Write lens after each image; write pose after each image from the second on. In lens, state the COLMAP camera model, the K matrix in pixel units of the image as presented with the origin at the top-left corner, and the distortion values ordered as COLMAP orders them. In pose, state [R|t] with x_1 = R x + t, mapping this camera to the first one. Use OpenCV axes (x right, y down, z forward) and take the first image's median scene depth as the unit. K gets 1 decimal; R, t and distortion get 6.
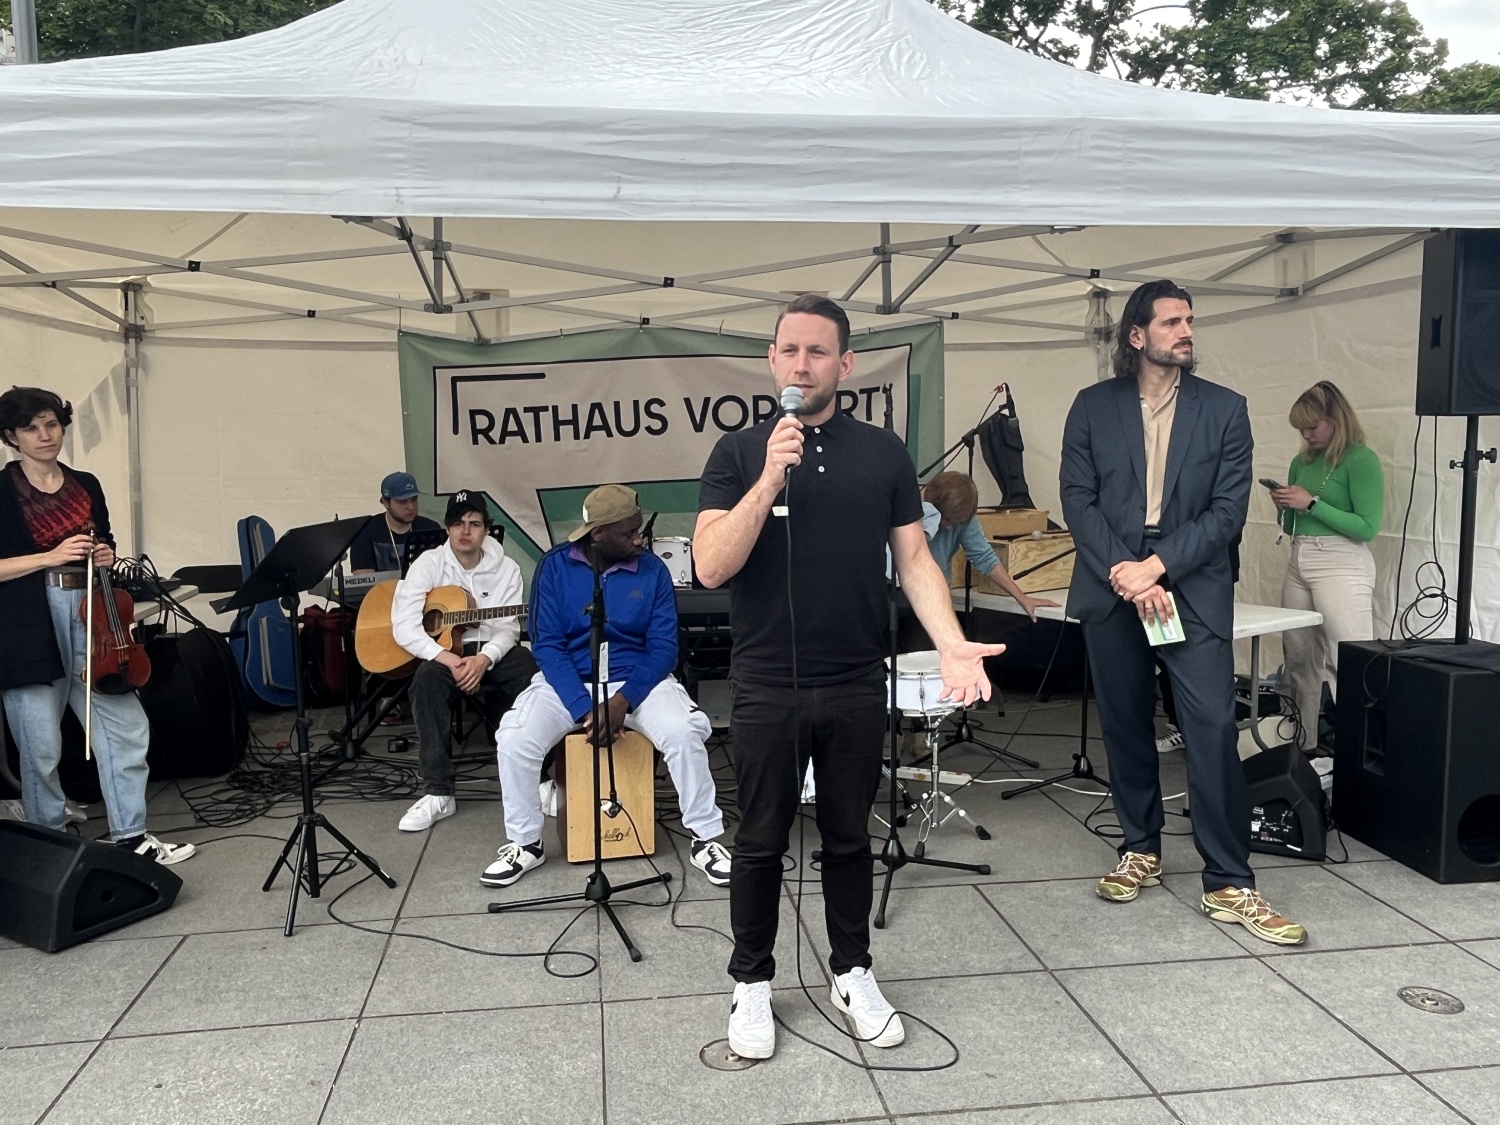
lens RADIAL K [[1160.5, 0, 748.1], [0, 1160.5, 553.0], [0, 0, 1]] dist [0.001762, -0.000724]
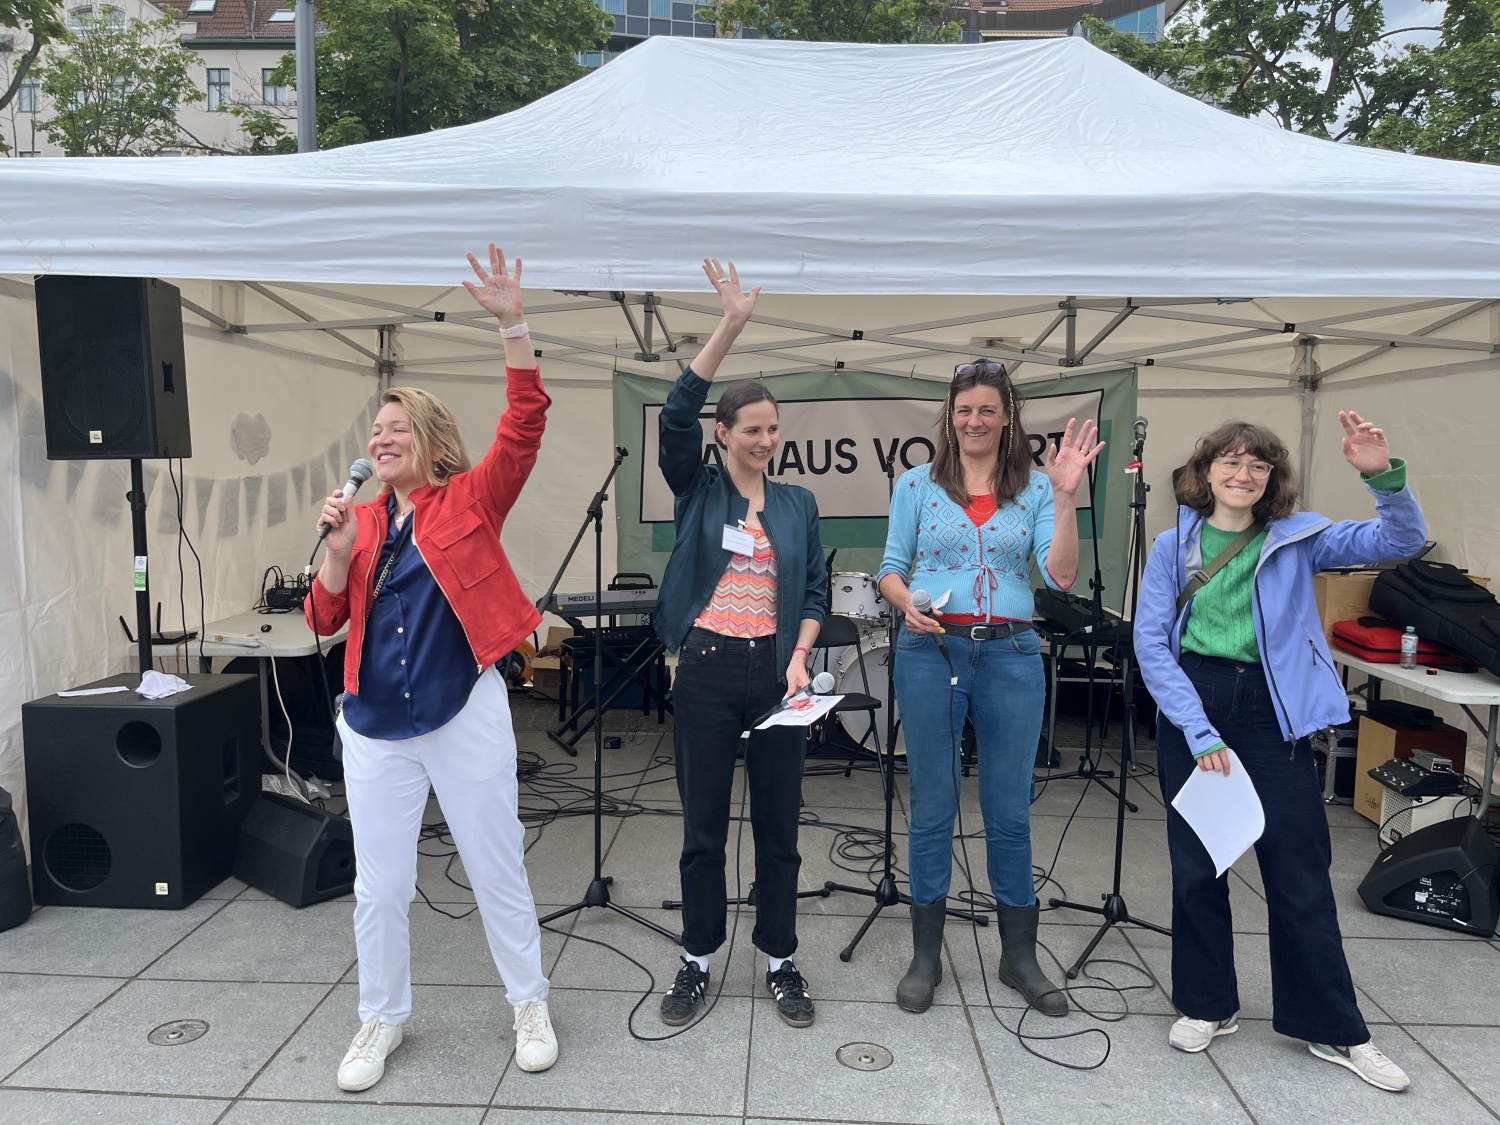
lens RADIAL K [[1143.5, 0, 752.3], [0, 1143.5, 572.2], [0, 0, 1]] dist [0.071467, -0.106061]
pose [[0.984503, 0.045686, -0.169310, 0.023181], [-0.046246, 0.998930, 0.000635, -0.011236], [0.169158, 0.007205, 0.985563, -0.050834]]
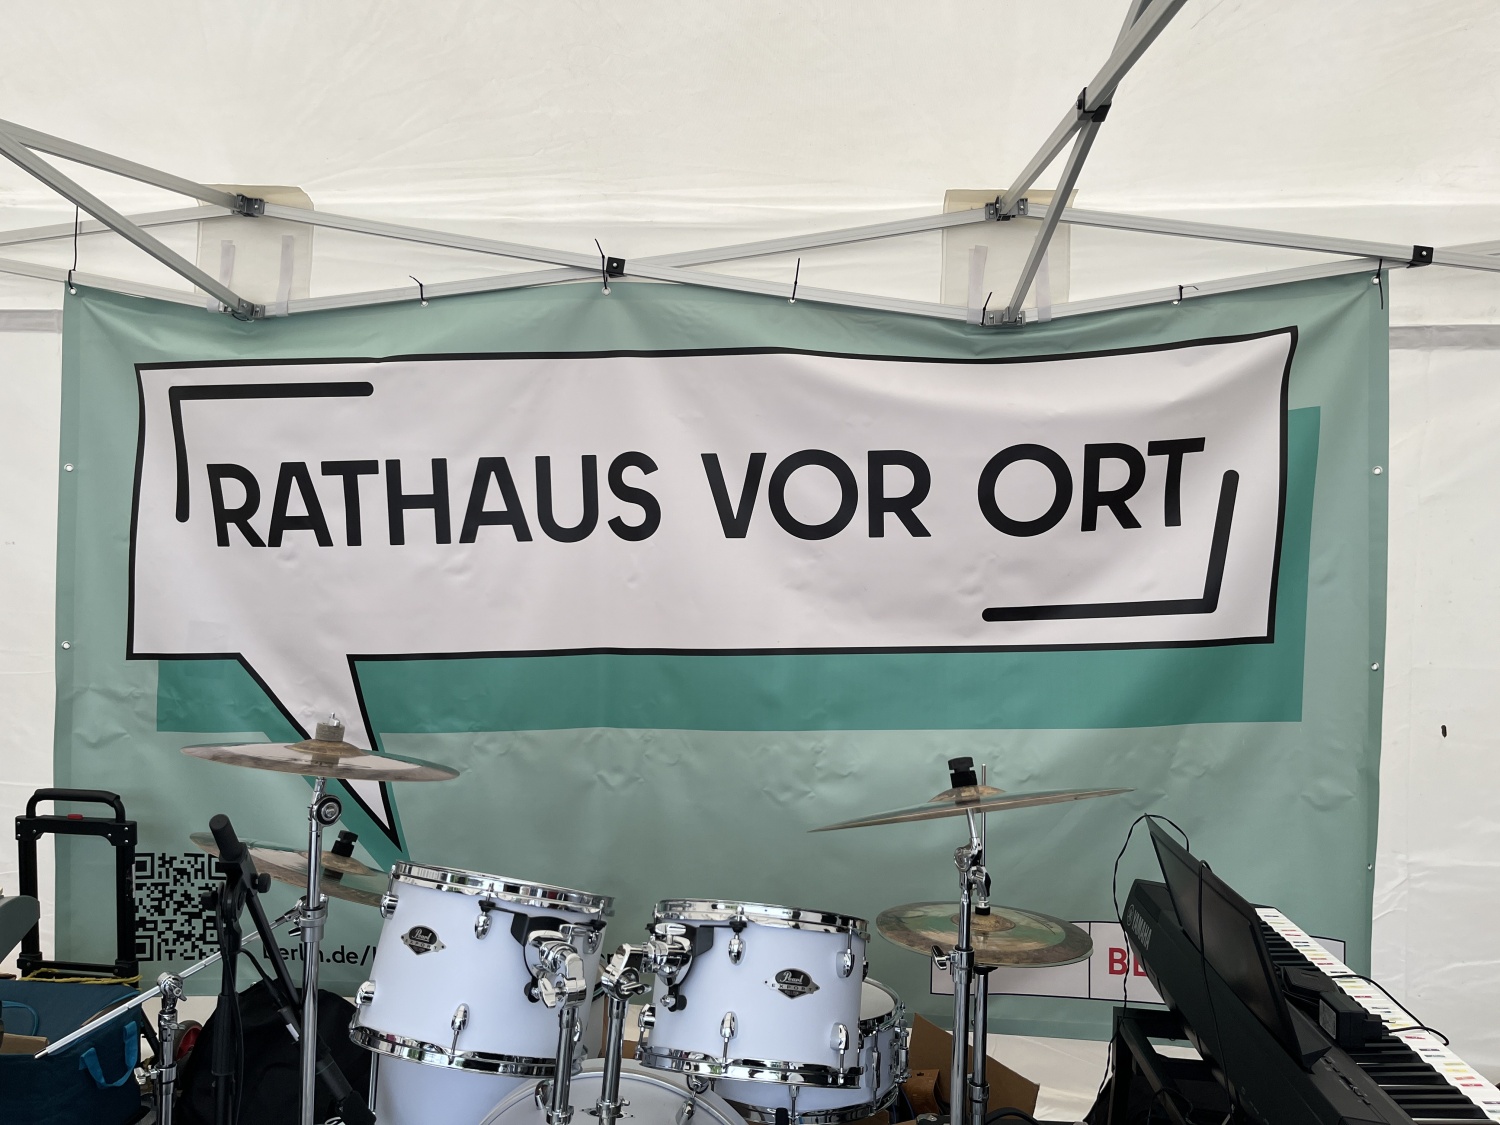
lens RADIAL K [[1141.2, 0, 750.0], [0, 1141.2, 562.5], [0, 0, 1]] dist [0.071385, -0.103131]
pose [[0.973808, 0.038052, -0.224167, 0.072663], [-0.062920, 0.992495, -0.104859, -0.070679], [0.218494, 0.116217, 0.968893, 0.814783]]
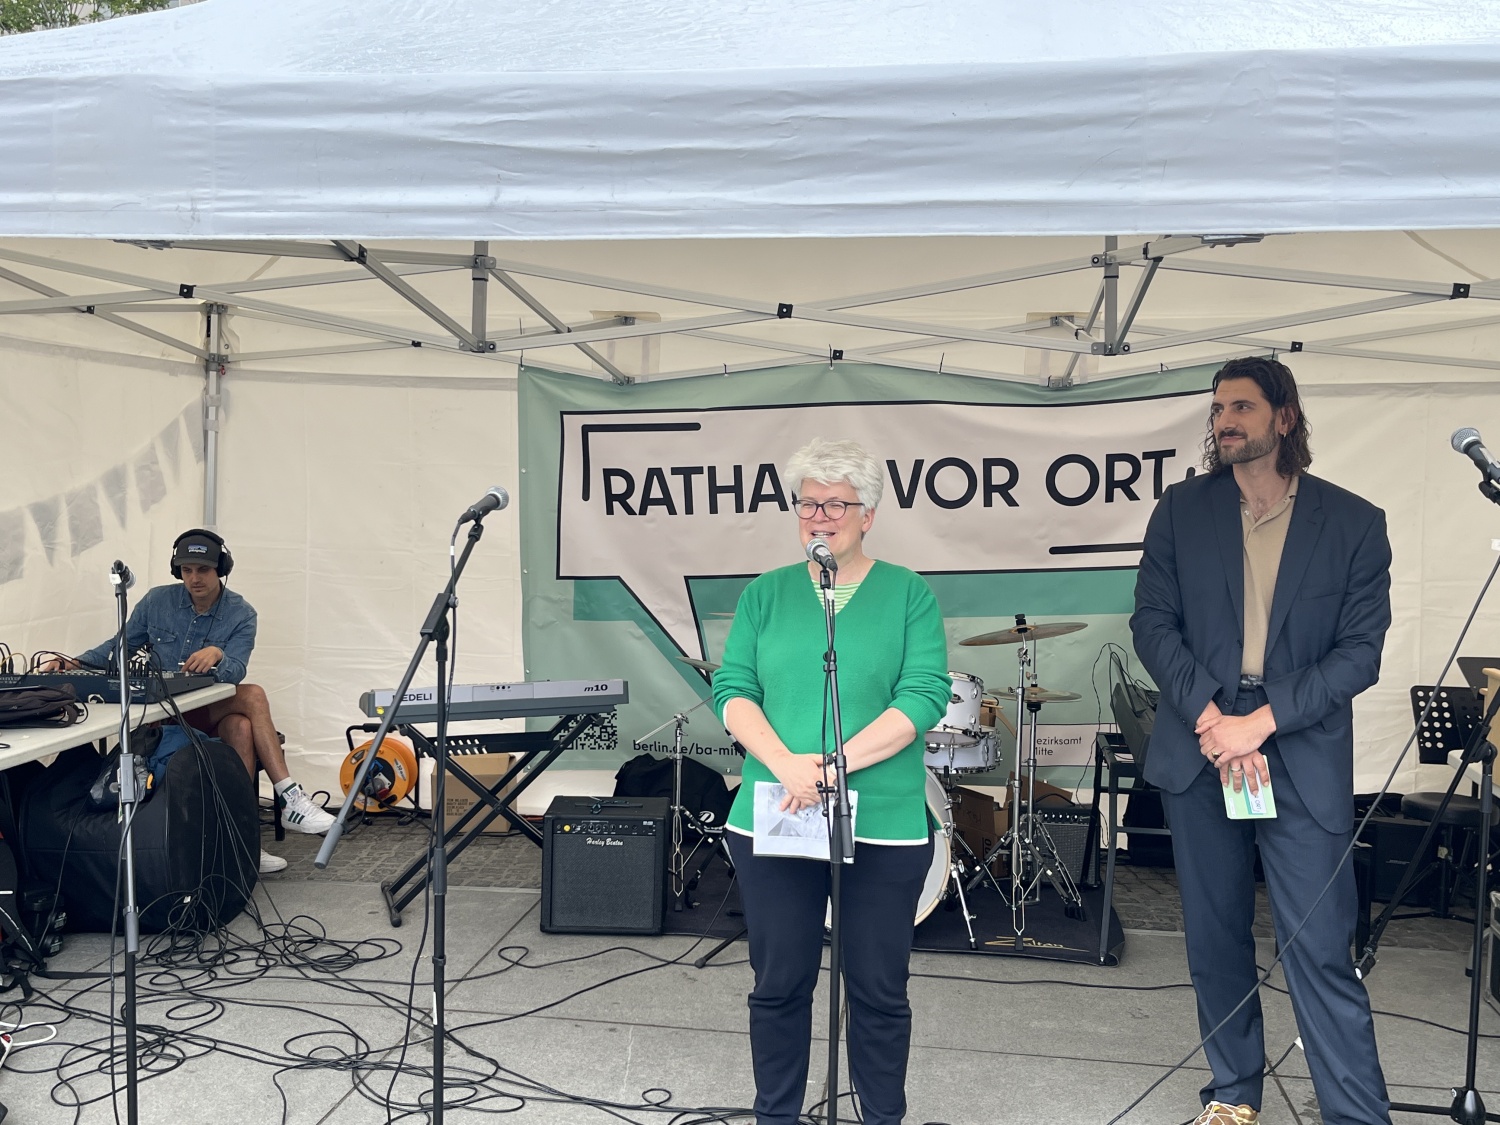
lens RADIAL K [[1461.1, 0, 752.1], [0, 1461.1, 581.1], [0, 0, 1]] dist [0.070662, -0.098741]
pose [[0.961347, 0.048055, -0.271115, 0.153382], [-0.055429, 0.998270, -0.019601, -0.046960], [0.269705, 0.033871, 0.962347, 0.132266]]
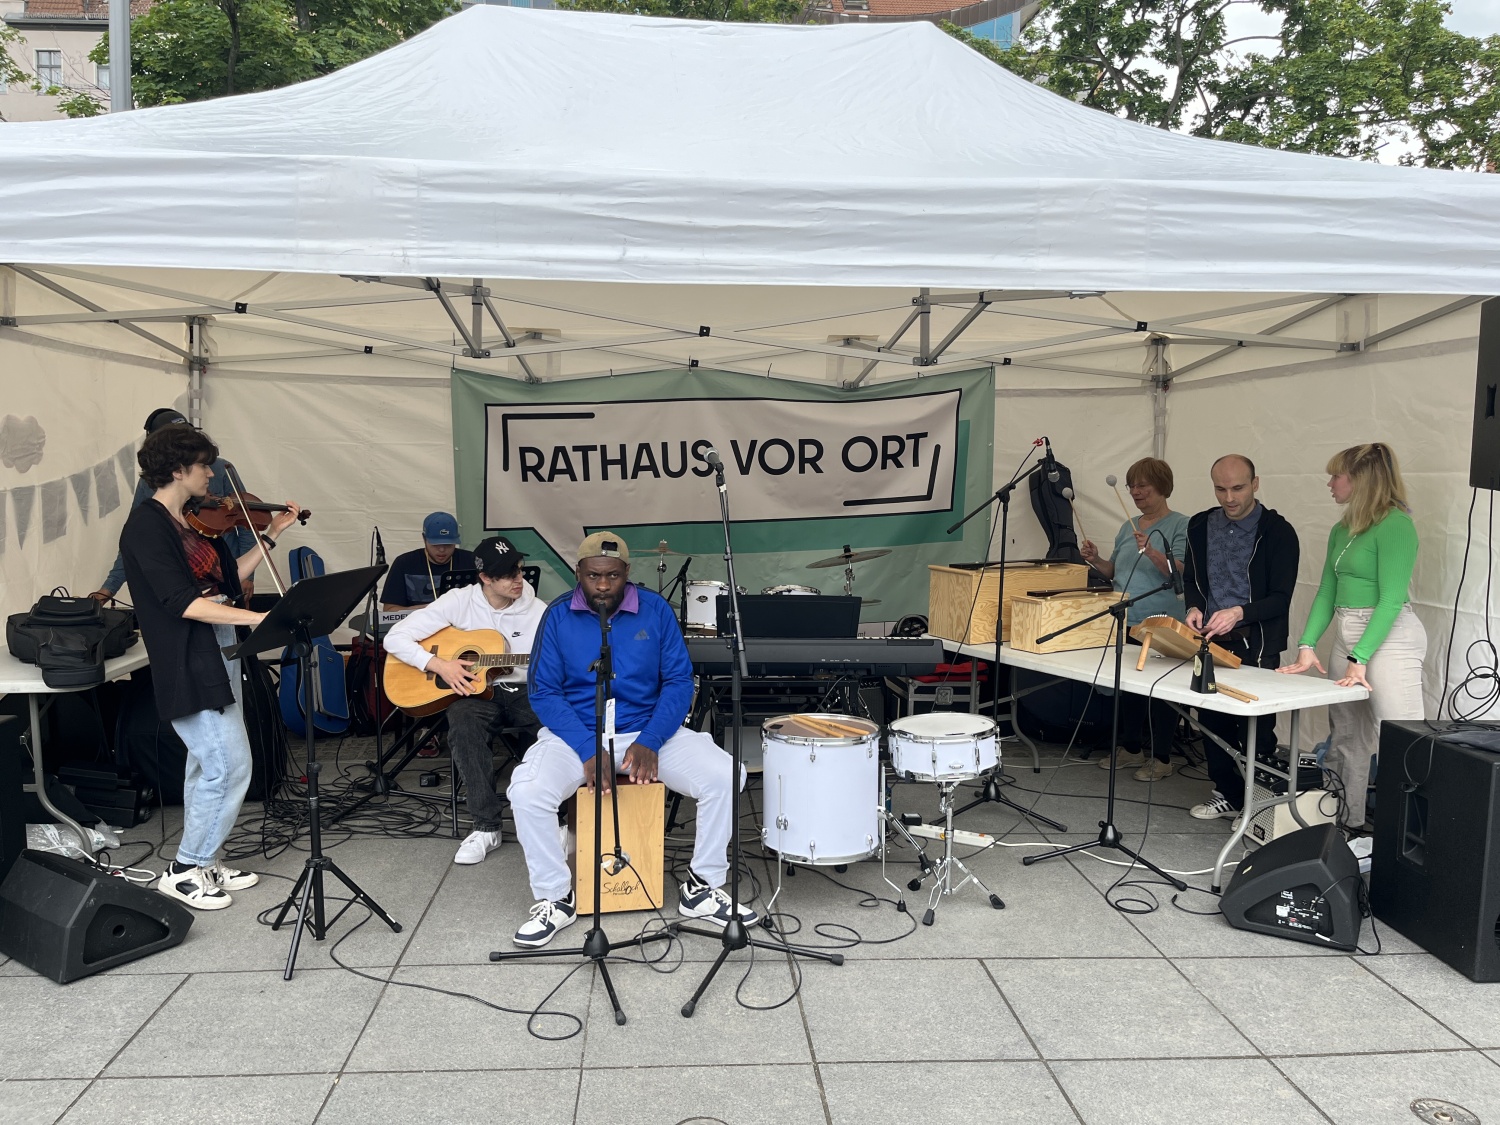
lens RADIAL K [[1138.7, 0, 747.3], [0, 1138.7, 574.3], [0, 0, 1]] dist [0.082666, -0.121087]
pose [[0.997340, 0.029237, -0.066768, 0.038569], [-0.029335, 0.999570, -0.000494, -0.022147], [0.066725, 0.002451, 0.997768, 0.013795]]
